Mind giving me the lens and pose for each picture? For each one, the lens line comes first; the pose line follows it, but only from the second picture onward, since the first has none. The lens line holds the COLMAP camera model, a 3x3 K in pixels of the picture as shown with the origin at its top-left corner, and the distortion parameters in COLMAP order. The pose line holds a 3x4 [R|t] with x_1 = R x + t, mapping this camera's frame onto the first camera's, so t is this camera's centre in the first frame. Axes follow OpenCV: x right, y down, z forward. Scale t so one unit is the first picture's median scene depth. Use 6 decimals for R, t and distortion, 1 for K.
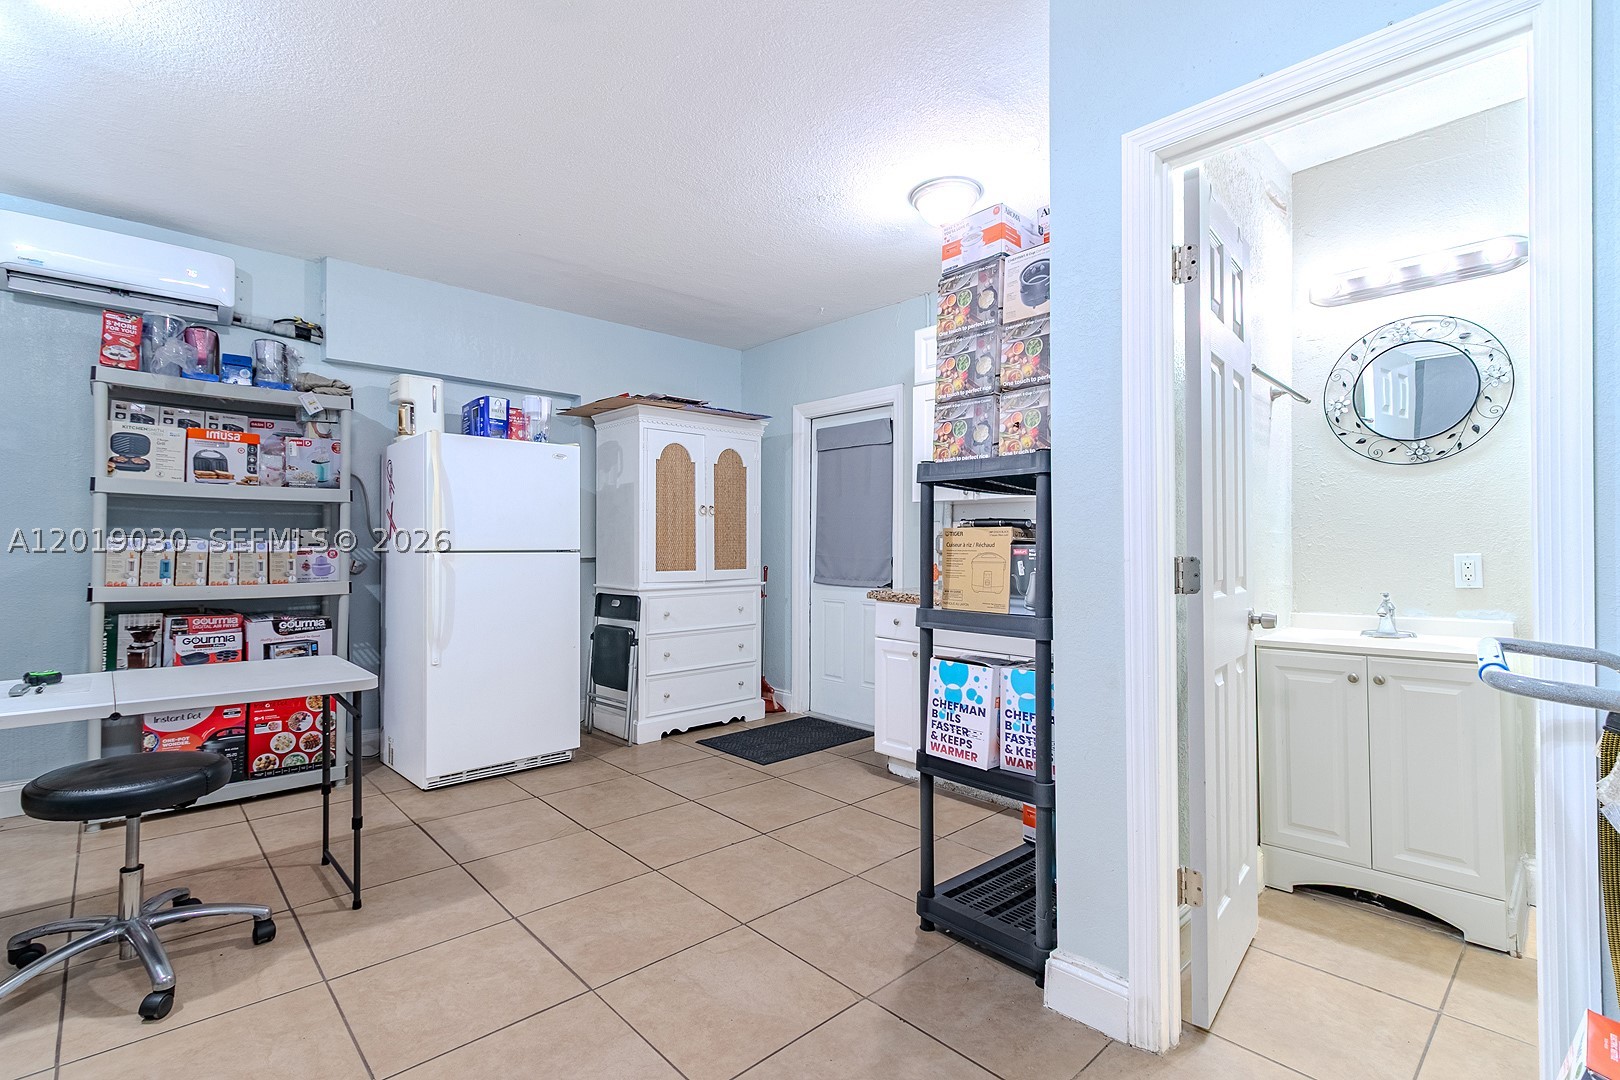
lens RADIAL K [[743.8, 0, 792.7], [0, 743.8, 541.8], [0, 0, 1]] dist [0.002861, 0.000013]
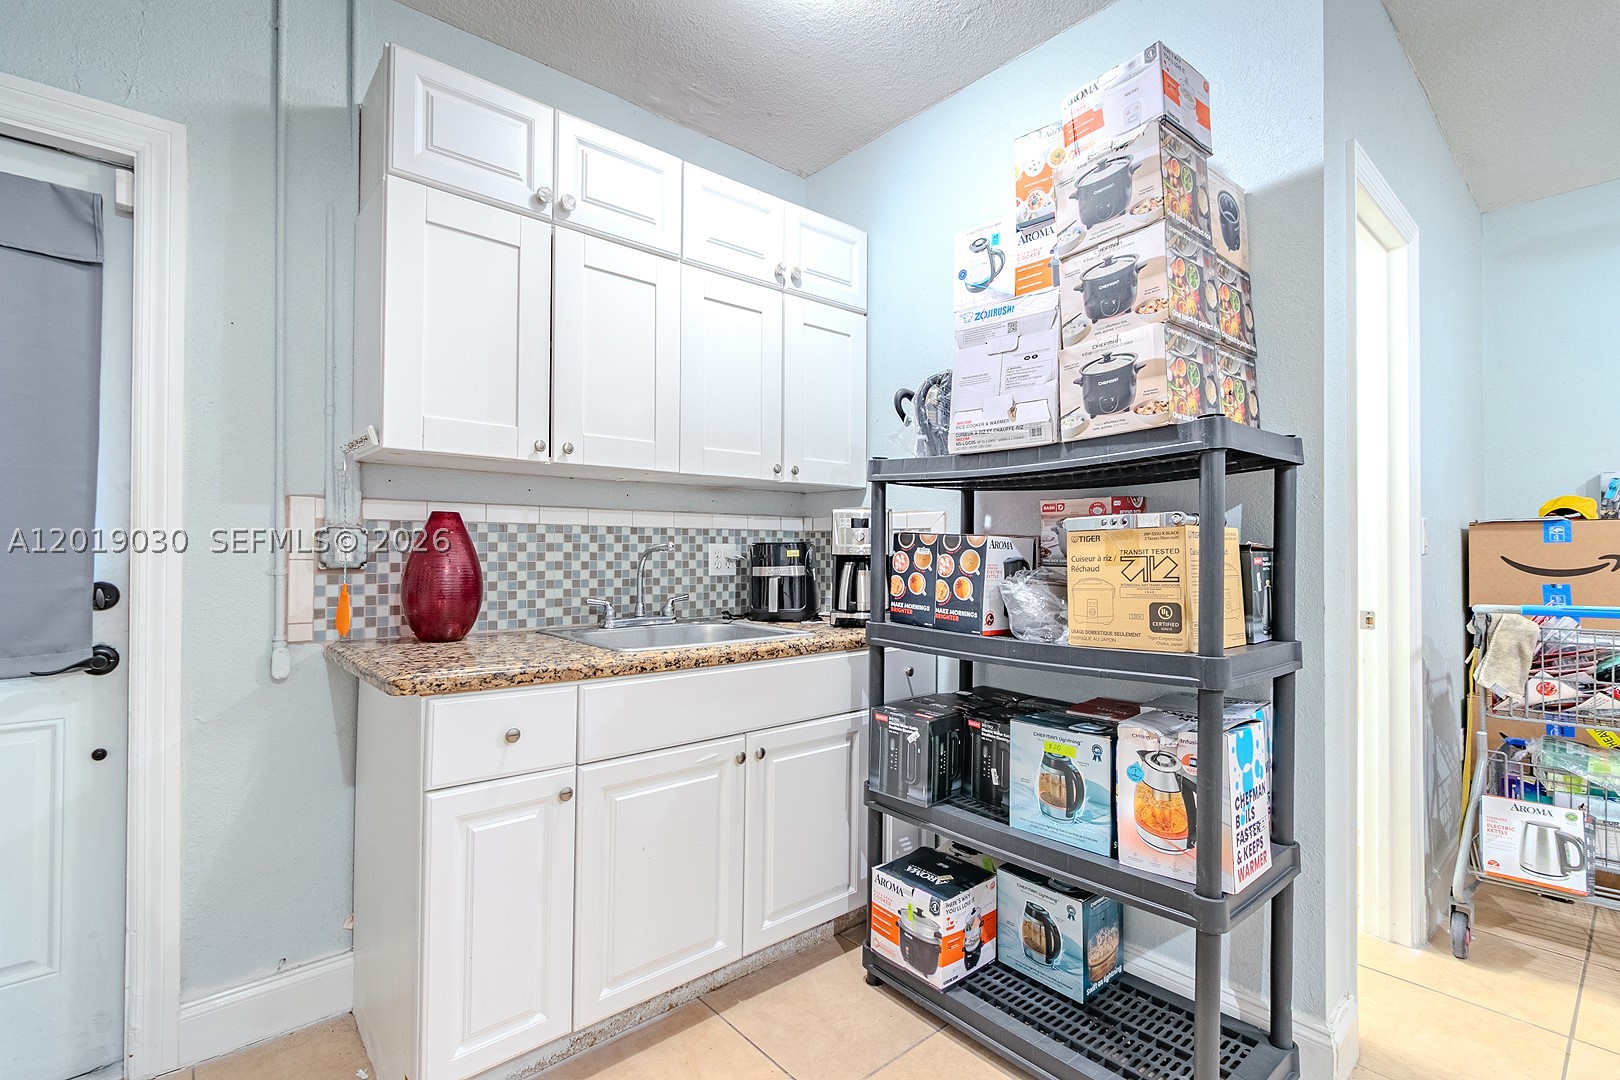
lens RADIAL K [[743.8, 0, 795.6], [0, 743.8, 541.0], [0, 0, 1]] dist [0.002861, 0.000013]
pose [[0.025921, 0.009467, 0.999619, -0.314968], [-0.007367, 0.999930, -0.009279, 0.002119], [-0.999637, -0.007124, 0.025989, 0.956118]]
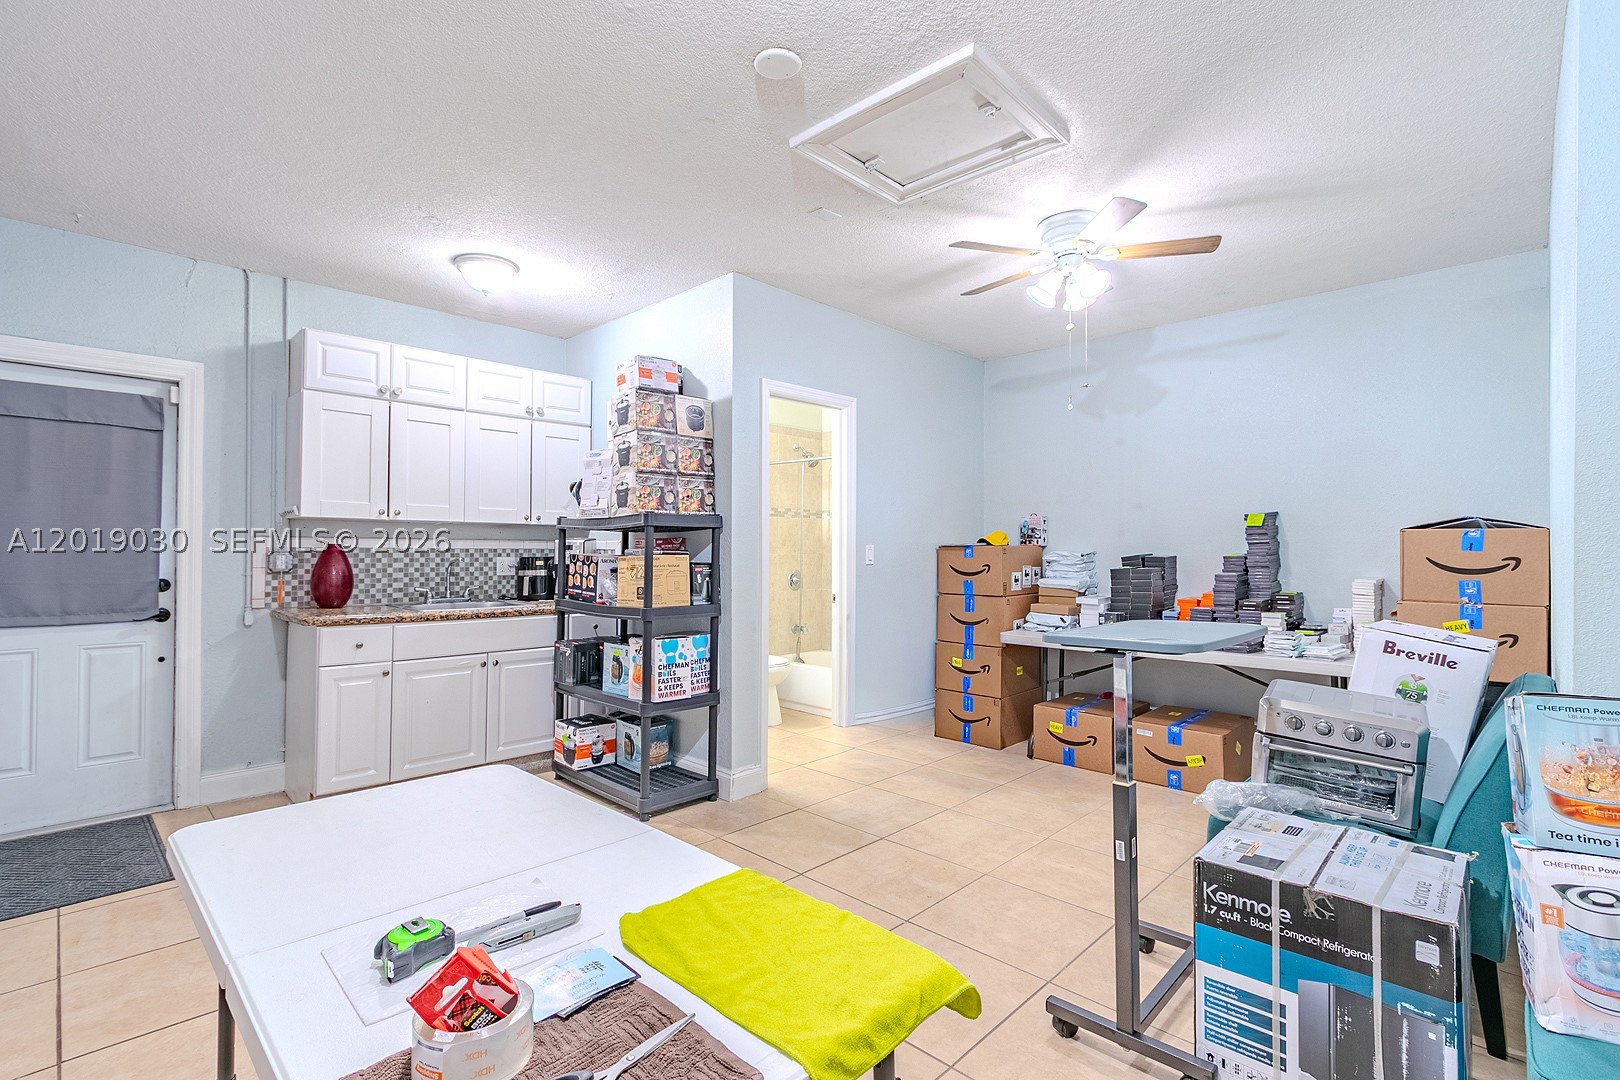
lens RADIAL K [[743.8, 0, 800.0], [0, 743.8, 542.1], [0, 0, 1]] dist [0.002861, 0.000013]
pose [[-0.050938, 0.007038, 0.998677, -0.974683], [-0.010383, 0.999917, -0.007576, -0.026907], [-0.998648, -0.010755, -0.050861, 0.555818]]
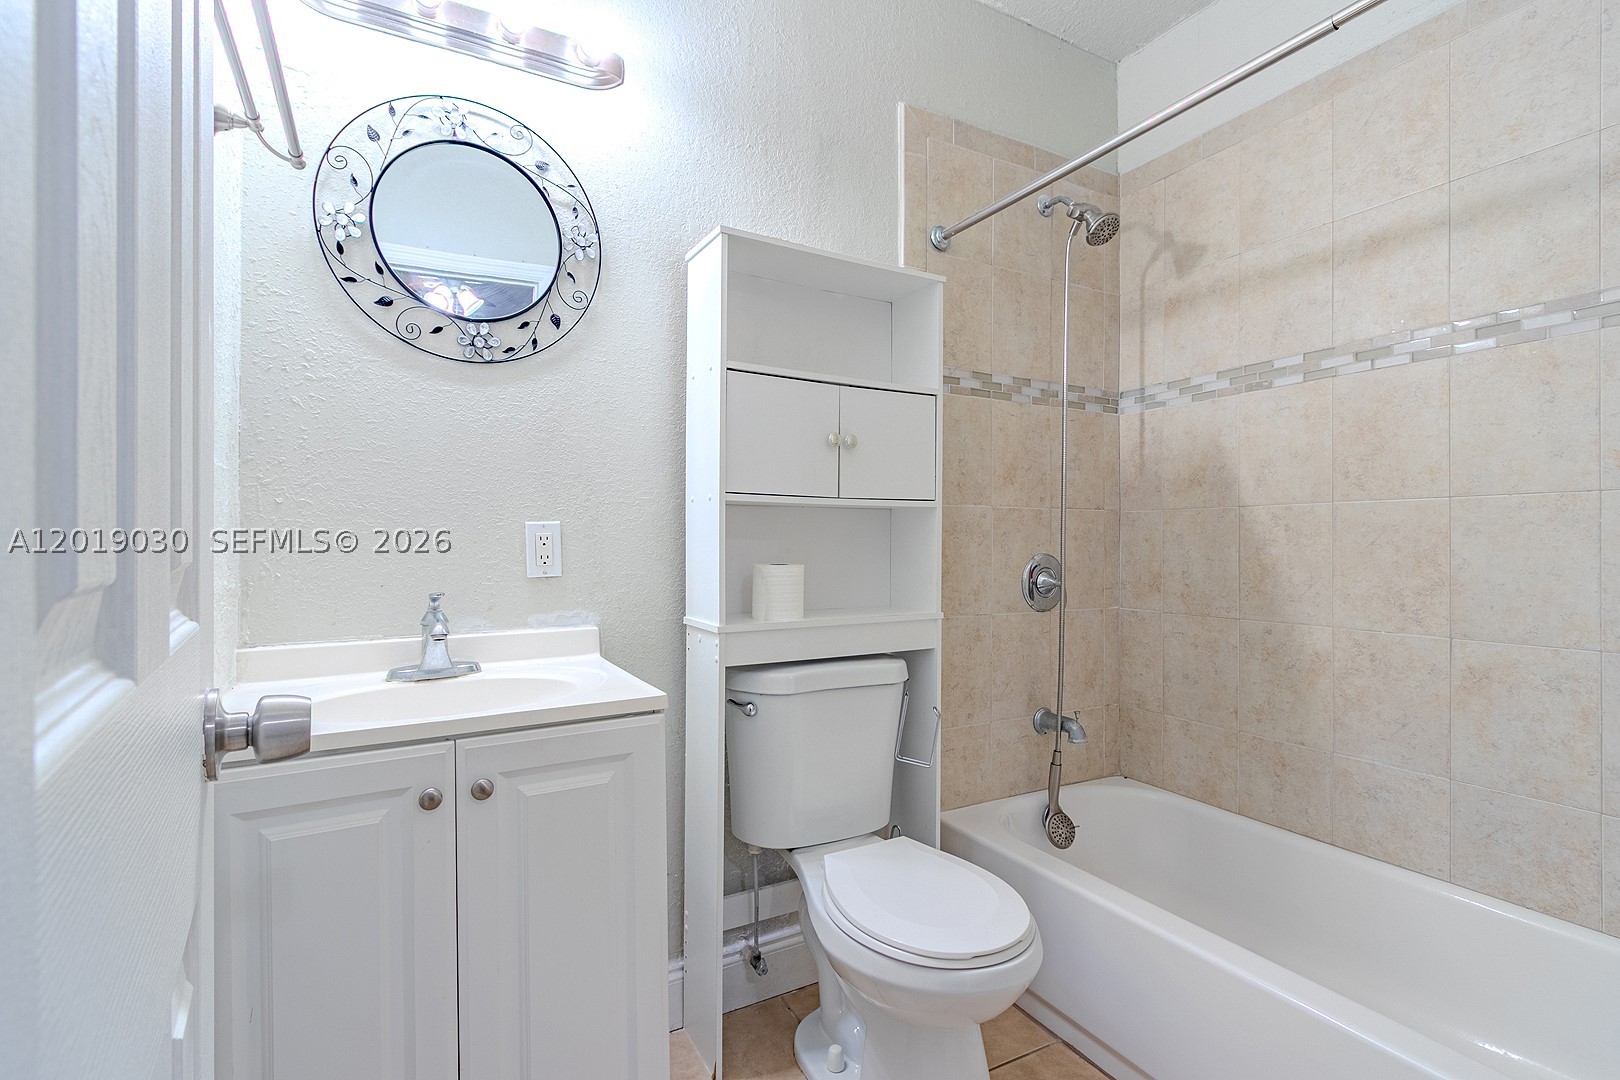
lens RADIAL K [[743.8, 0, 805.9], [0, 743.8, 541.6], [0, 0, 1]] dist [0.002861, 0.000013]
pose [[0.235443, 0.005118, 0.971875, 0.290661], [-0.009092, 0.999954, -0.003064, 0.025989], [-0.971846, -0.008115, 0.235479, 0.519381]]
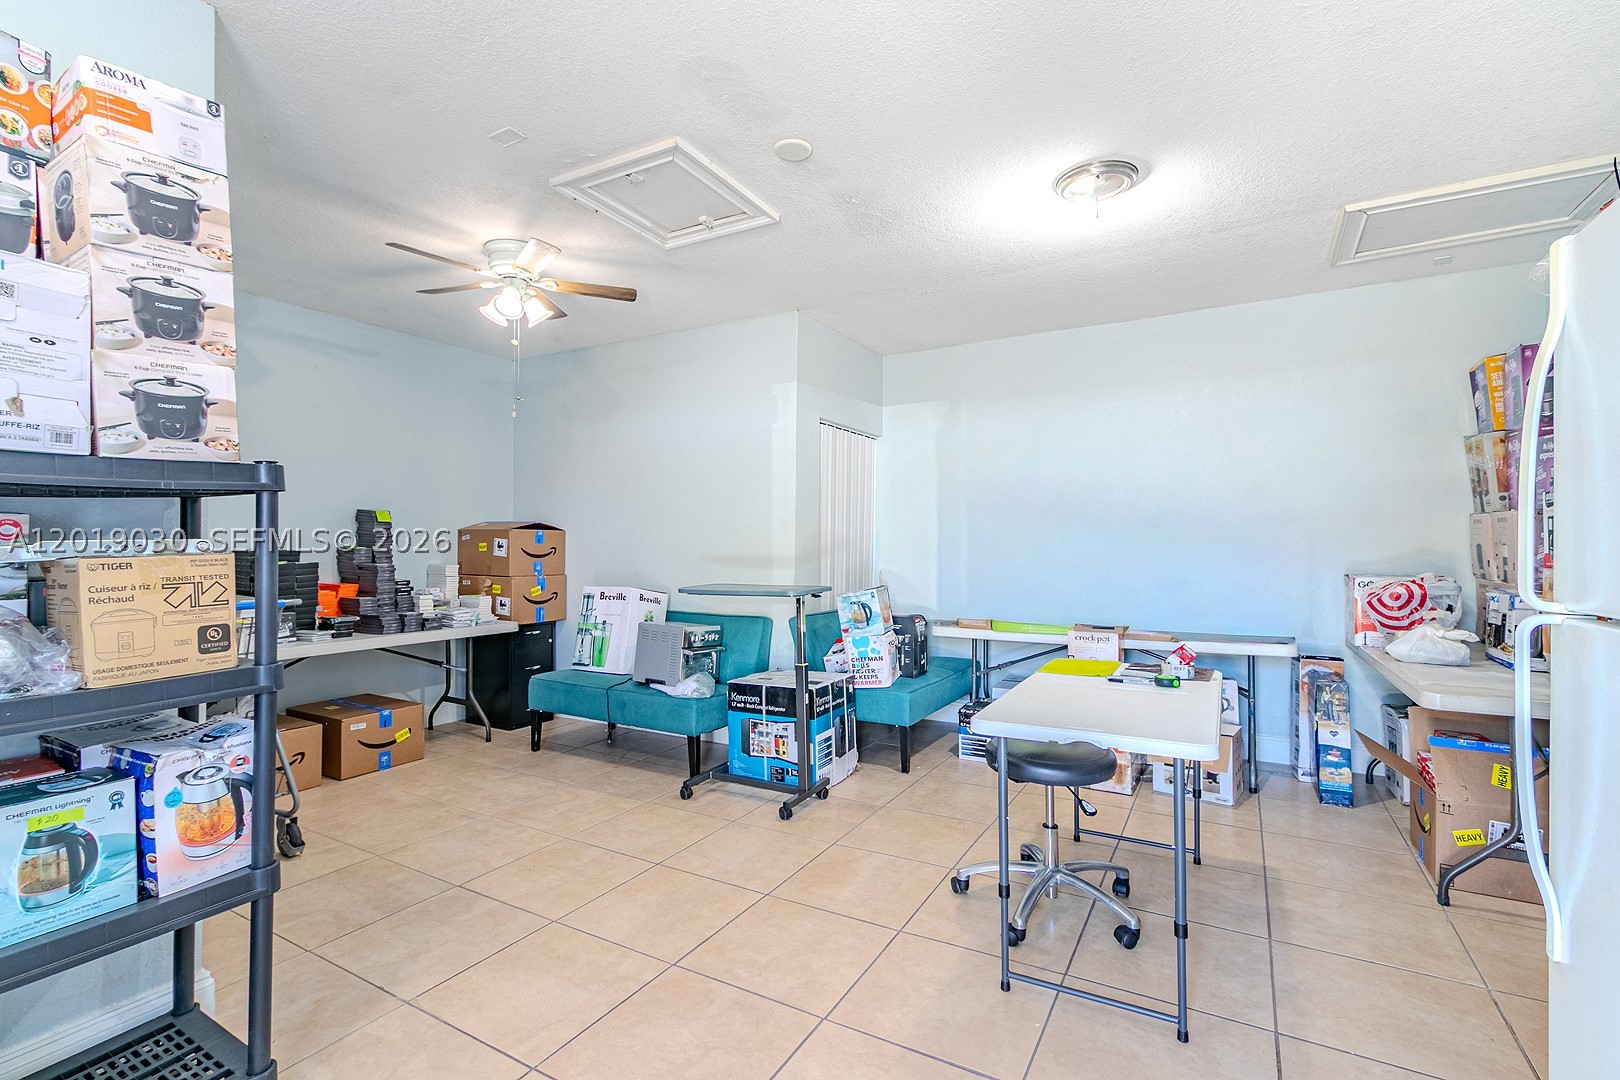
lens RADIAL K [[743.8, 0, 793.4], [0, 743.8, 542.8], [0, 0, 1]] dist [0.002861, 0.000013]
pose [[-0.956507, -0.002312, -0.291701, -0.070740], [0.001050, 0.999935, -0.011371, -0.014363], [0.291708, -0.011183, -0.956442, 1.330128]]
